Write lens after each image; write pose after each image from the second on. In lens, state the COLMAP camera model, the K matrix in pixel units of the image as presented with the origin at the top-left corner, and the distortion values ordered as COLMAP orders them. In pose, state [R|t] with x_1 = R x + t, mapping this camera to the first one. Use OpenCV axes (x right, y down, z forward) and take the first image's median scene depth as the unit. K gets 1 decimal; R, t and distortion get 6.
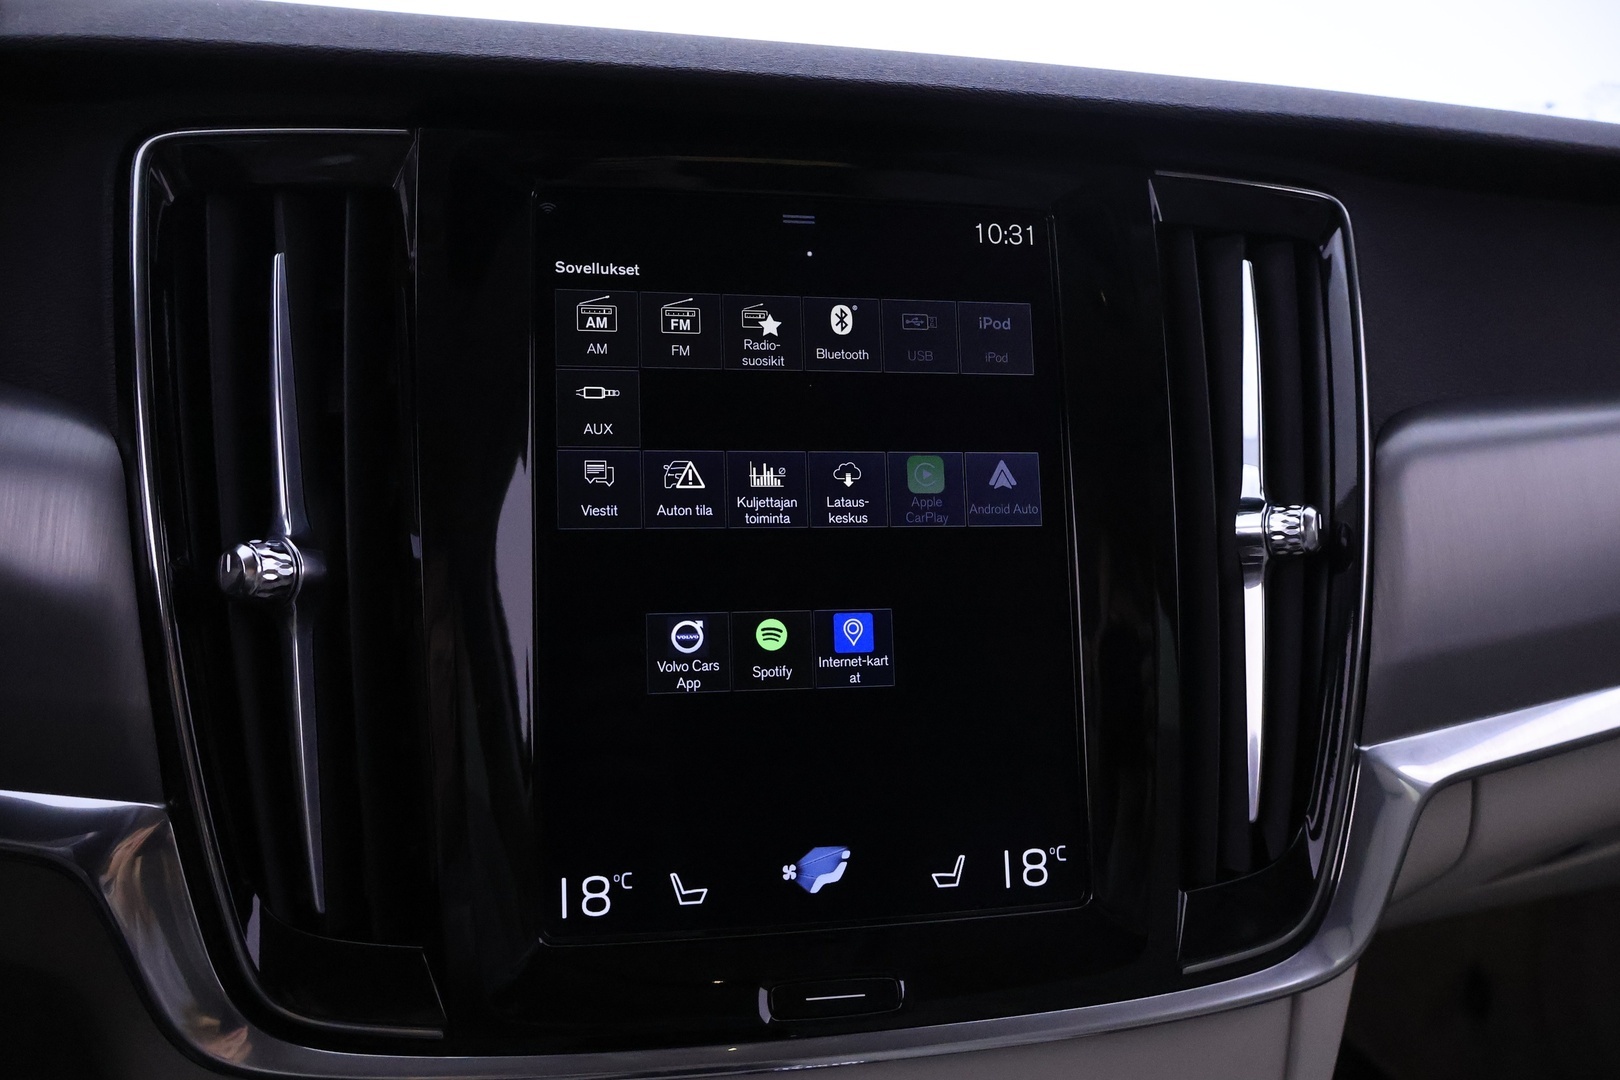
lens RADIAL K [[1398.9, 0, 801.8], [0, 1398.9, 538.4], [0, 0, 1]] dist [0.001866, 0.010258]
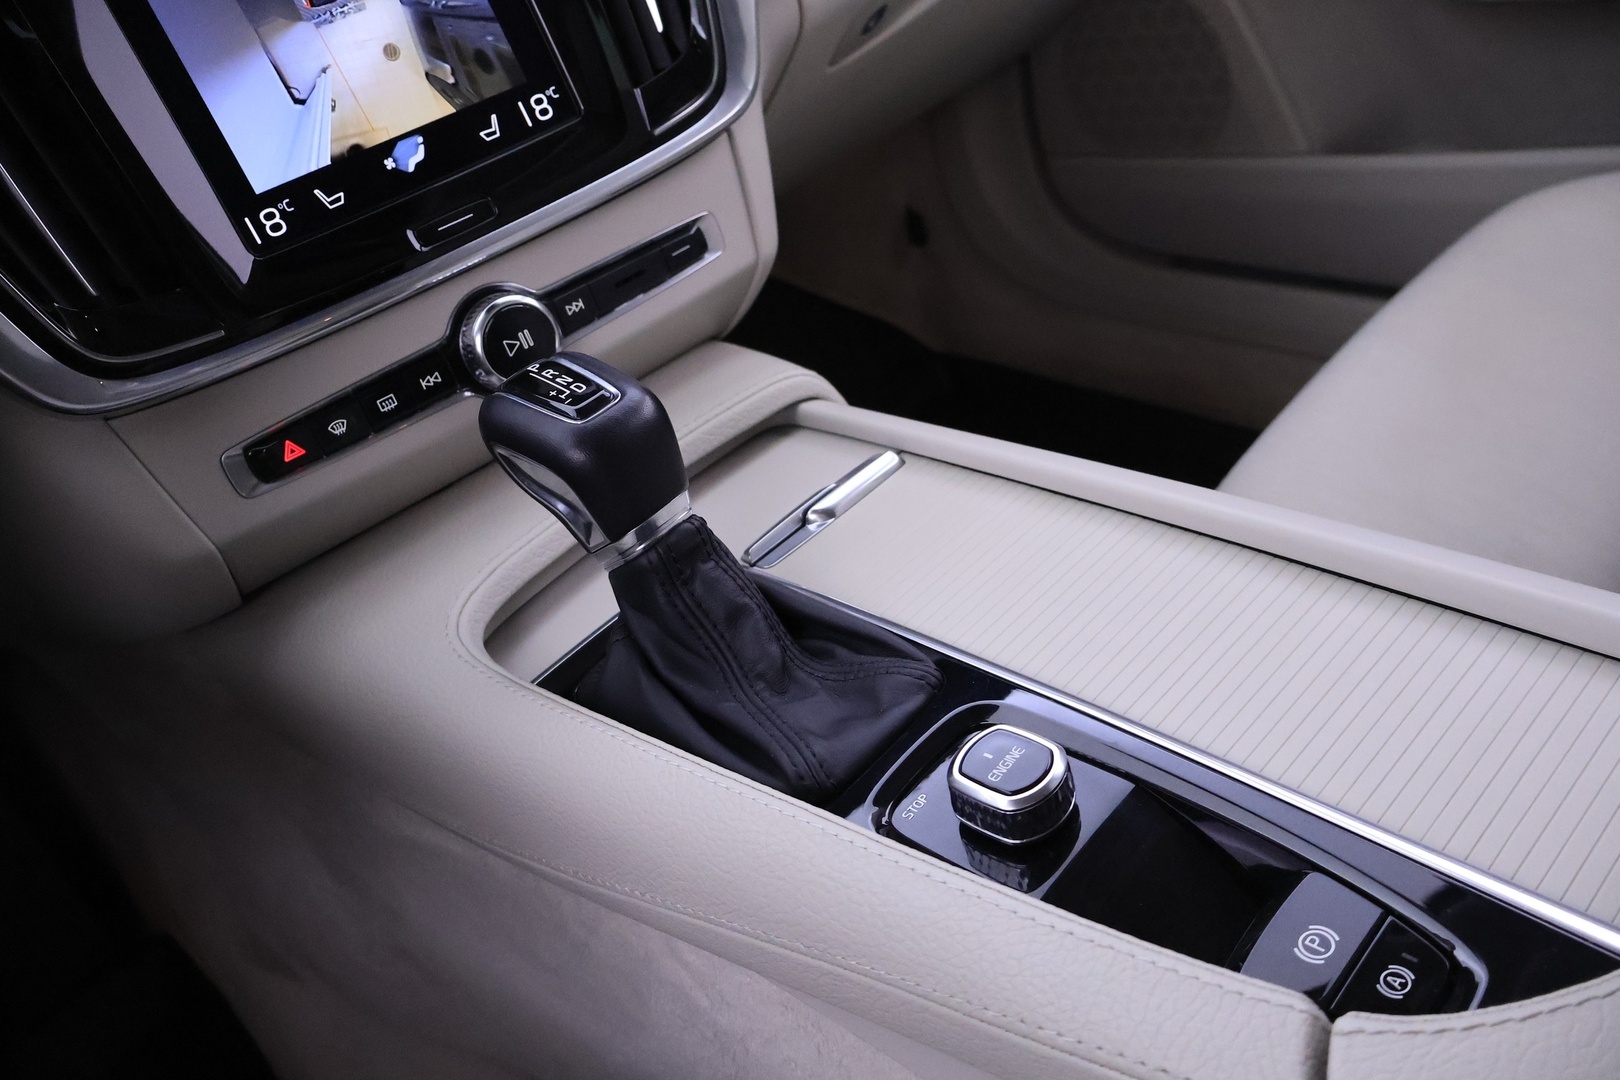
lens RADIAL K [[1398.9, 0, 798.8], [0, 1398.9, 547.6], [0, 0, 1]] dist [0.001866, 0.010258]
pose [[0.851966, -0.453289, 0.262072, -0.204282], [0.354441, 0.867692, 0.348544, 0.223949], [-0.385389, -0.204058, 0.899909, -0.541289]]
